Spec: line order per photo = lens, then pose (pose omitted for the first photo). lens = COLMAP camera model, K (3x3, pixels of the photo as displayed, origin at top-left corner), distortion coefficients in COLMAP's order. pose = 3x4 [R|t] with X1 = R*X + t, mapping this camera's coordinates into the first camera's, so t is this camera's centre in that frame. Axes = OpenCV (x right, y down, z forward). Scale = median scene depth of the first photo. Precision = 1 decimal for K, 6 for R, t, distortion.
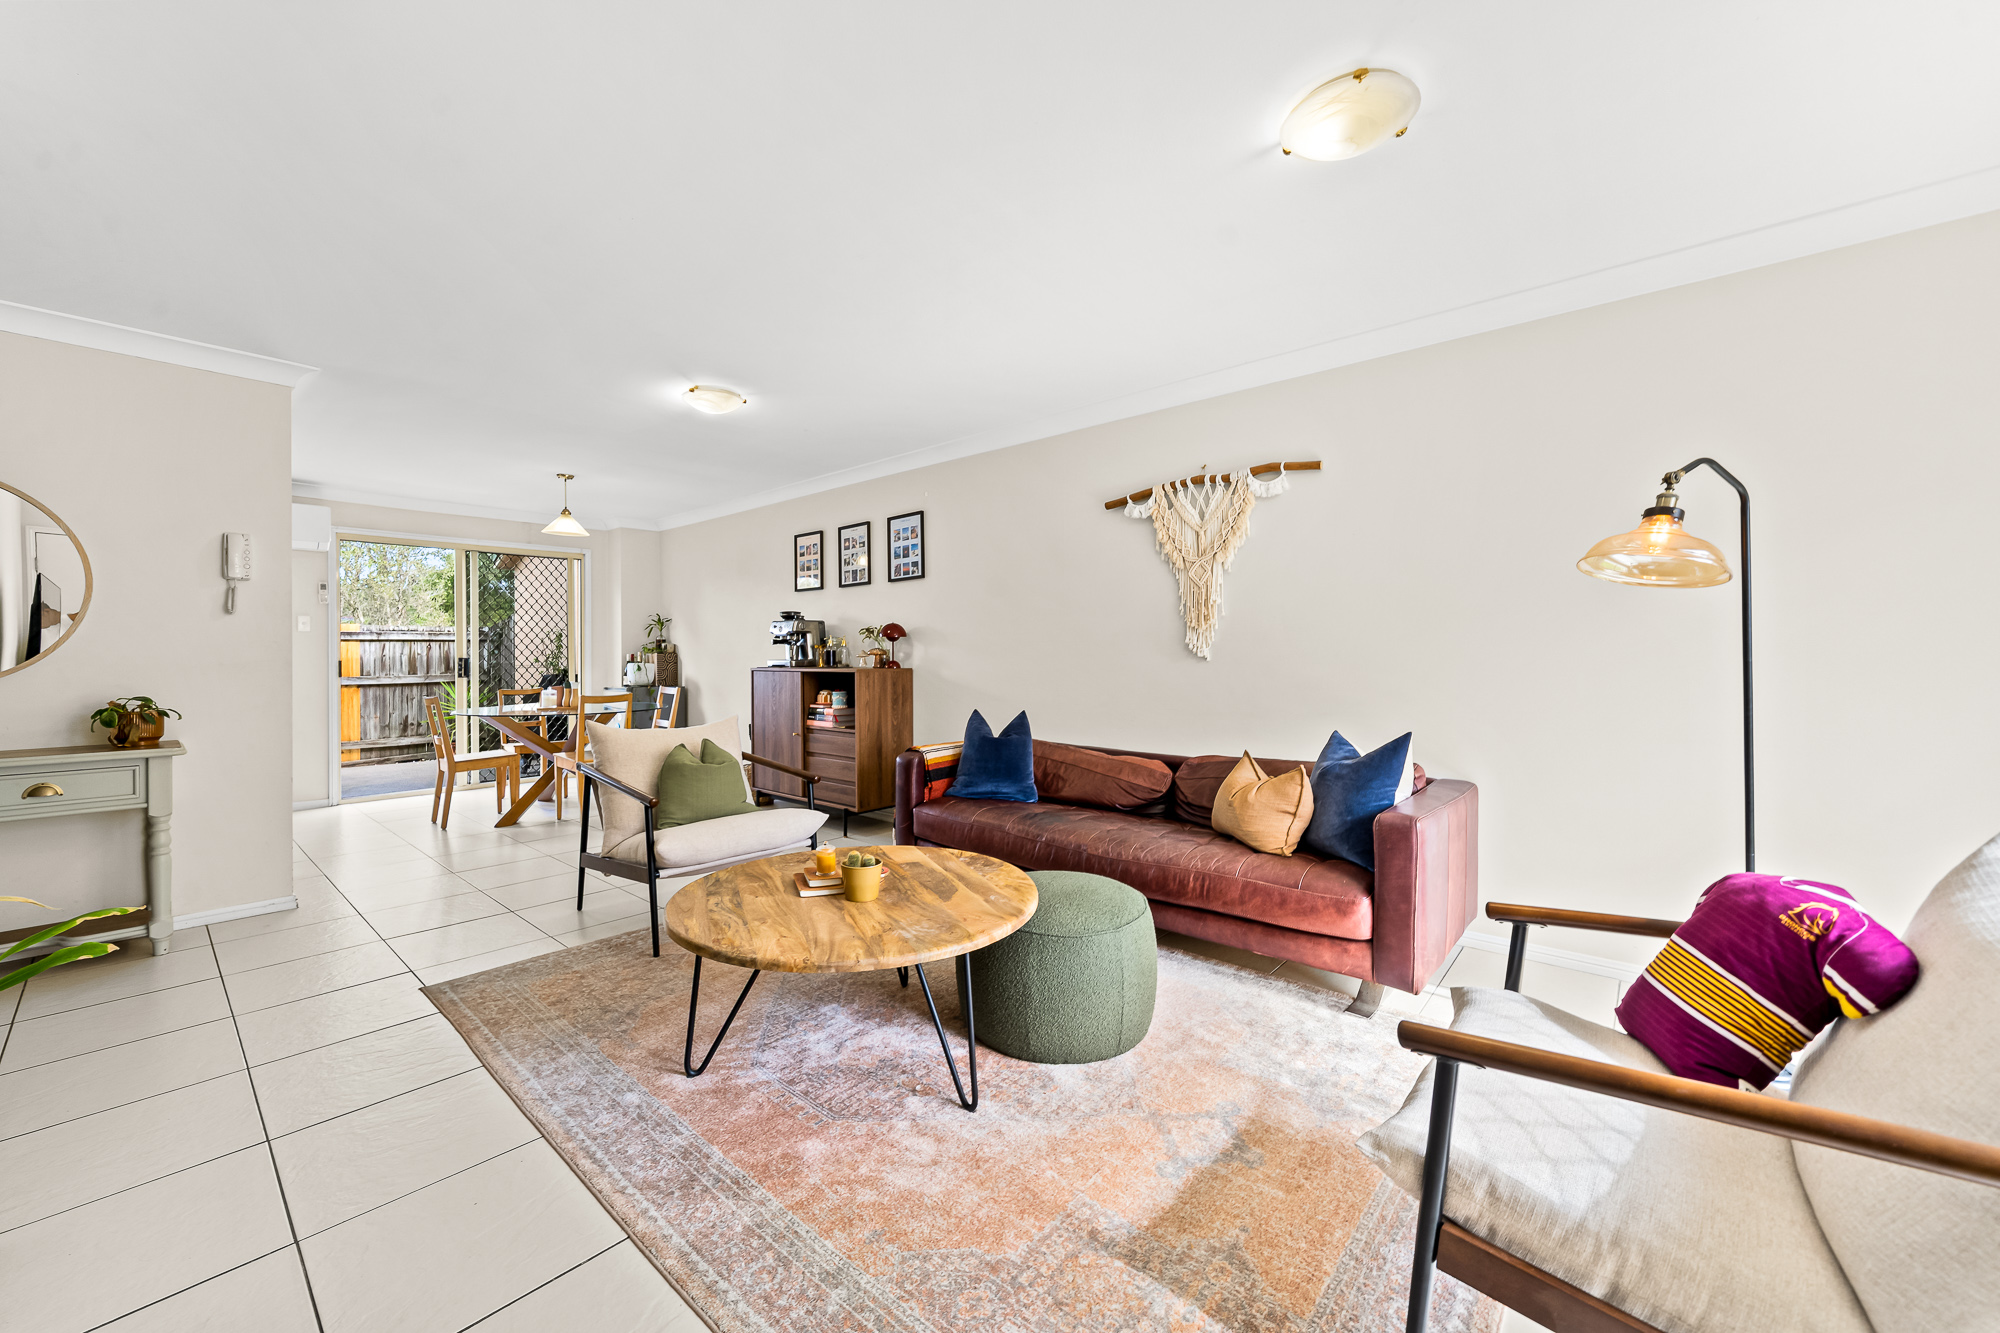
lens RADIAL K [[751.5, 0, 989.6], [0, 751.5, 652.8], [0, 0, 1]] dist [-0.008614, 0.000295]
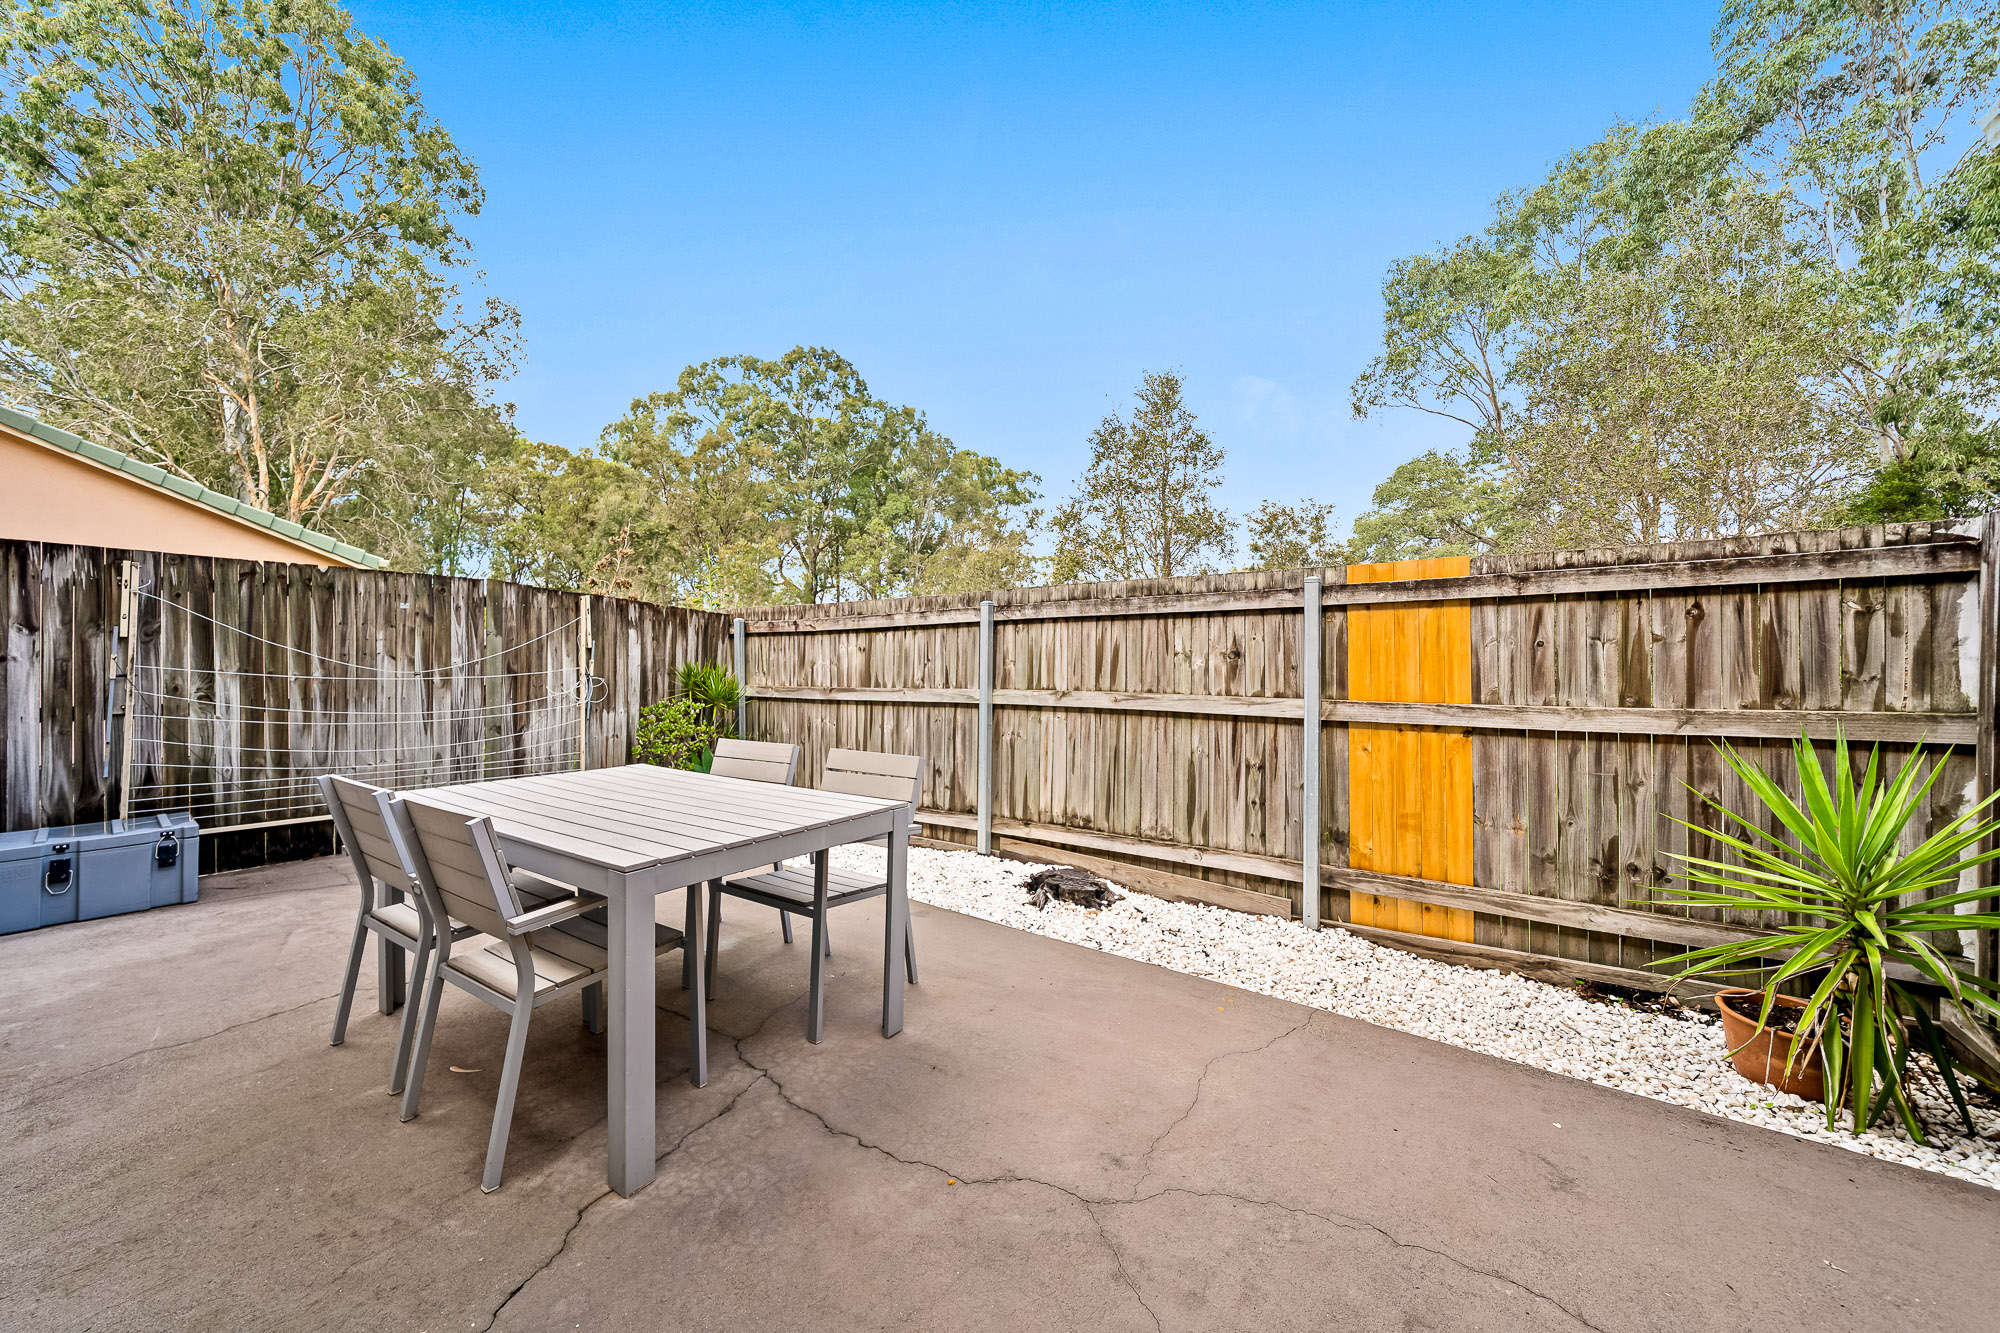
lens RADIAL K [[751.5, 0, 958.7], [0, 751.5, 643.2], [0, 0, 1]] dist [-0.008614, 0.000295]
pose [[0.046495, -0.004204, -0.998910, -0.683710], [0.016297, 0.999861, -0.003449, 0.000527], [0.998786, -0.016119, 0.046557, 1.011465]]
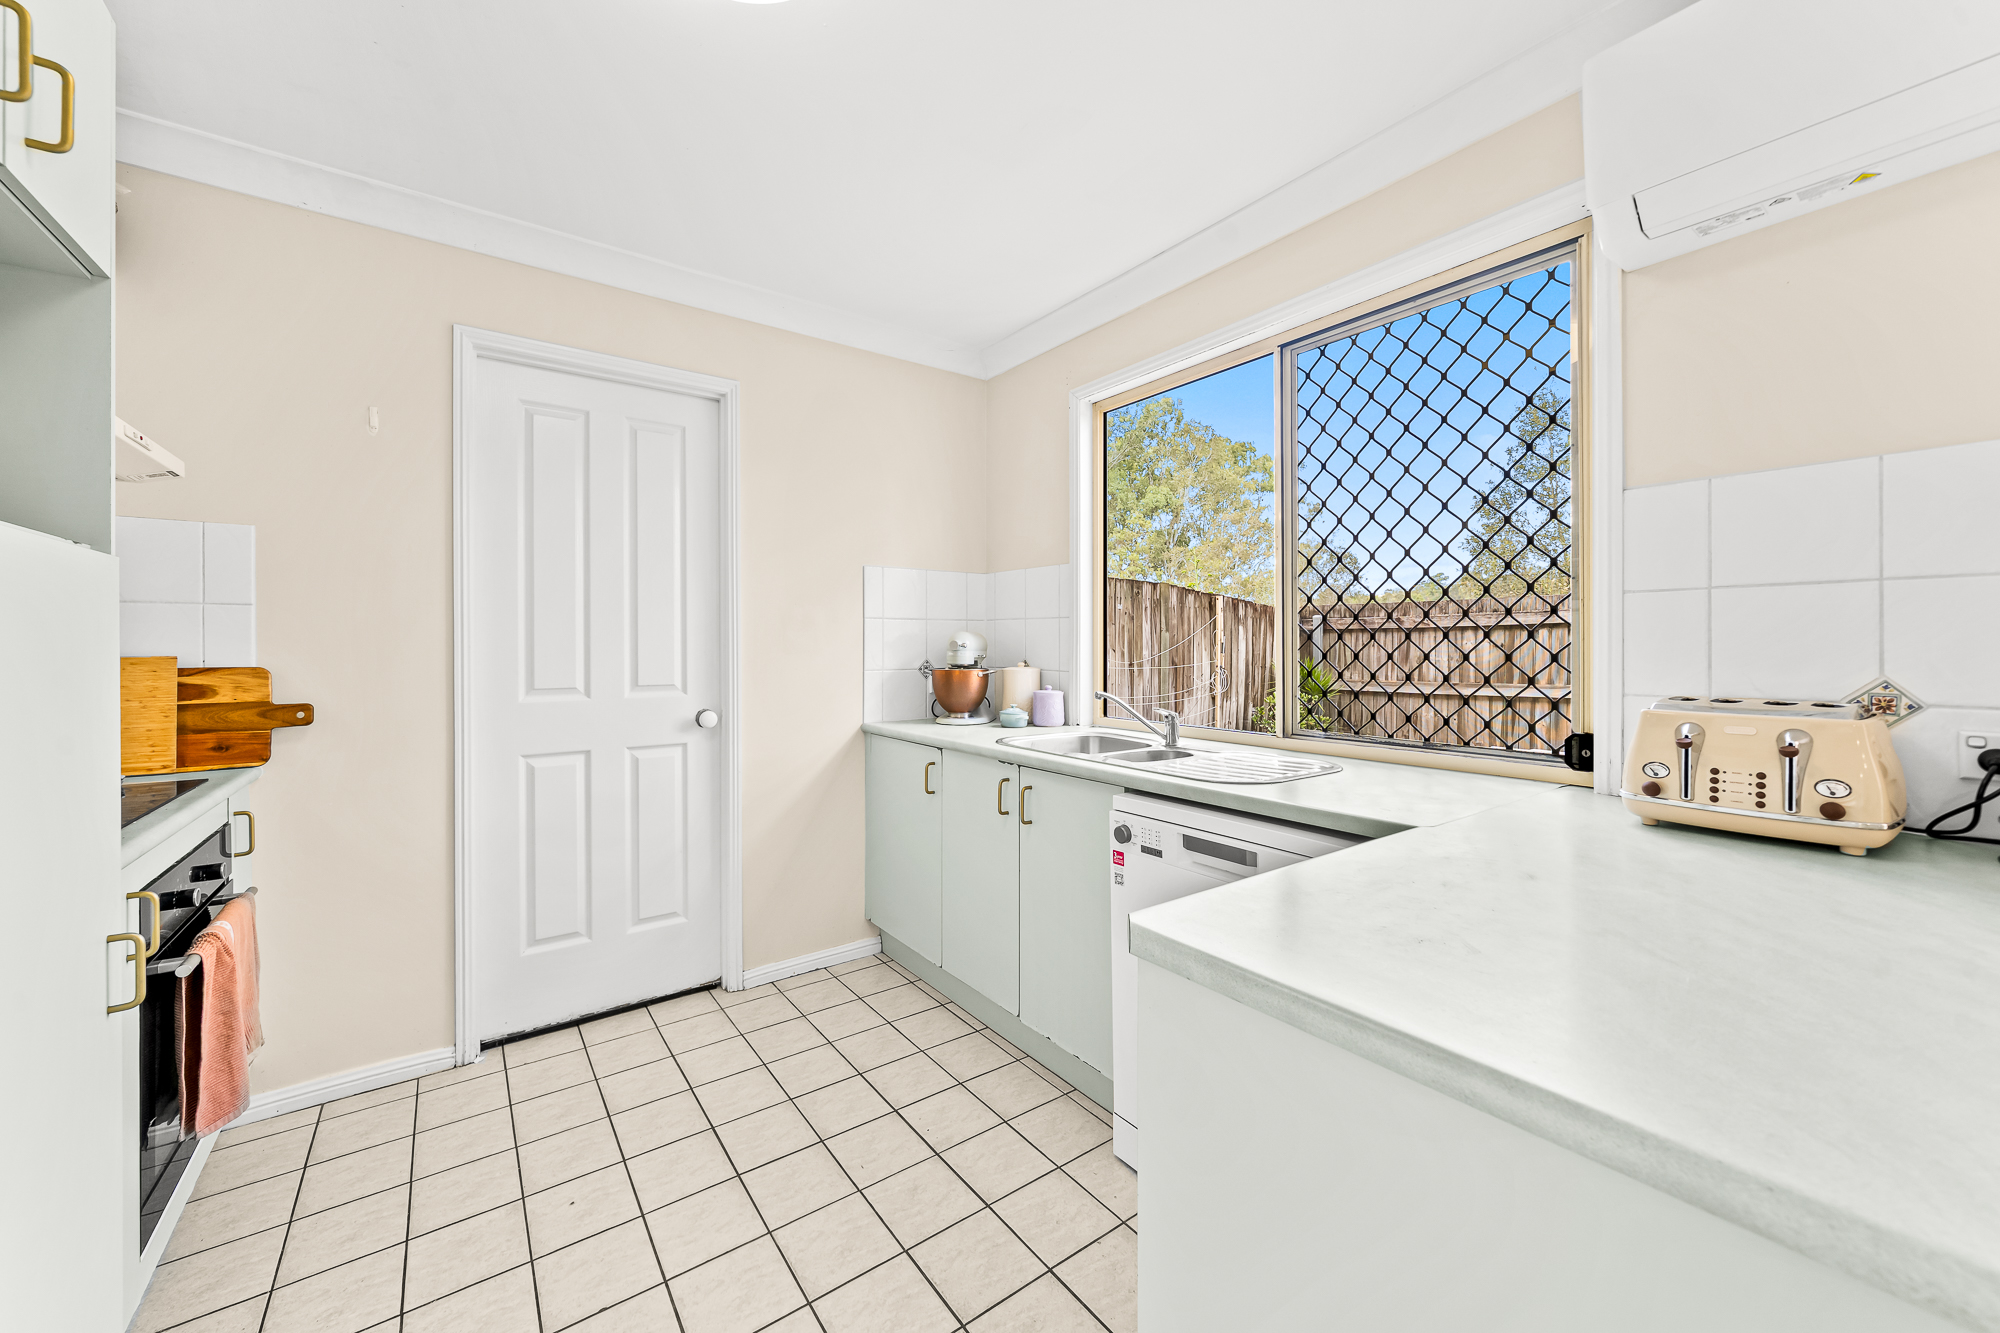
lens RADIAL K [[751.5, 0, 955.4], [0, 751.5, 642.9], [0, 0, 1]] dist [-0.008614, 0.000295]
pose [[-0.257310, 0.002206, -0.966326, -0.557449], [0.010298, 0.999947, -0.000460, -0.007157], [0.966274, -0.010070, -0.257319, 0.548604]]
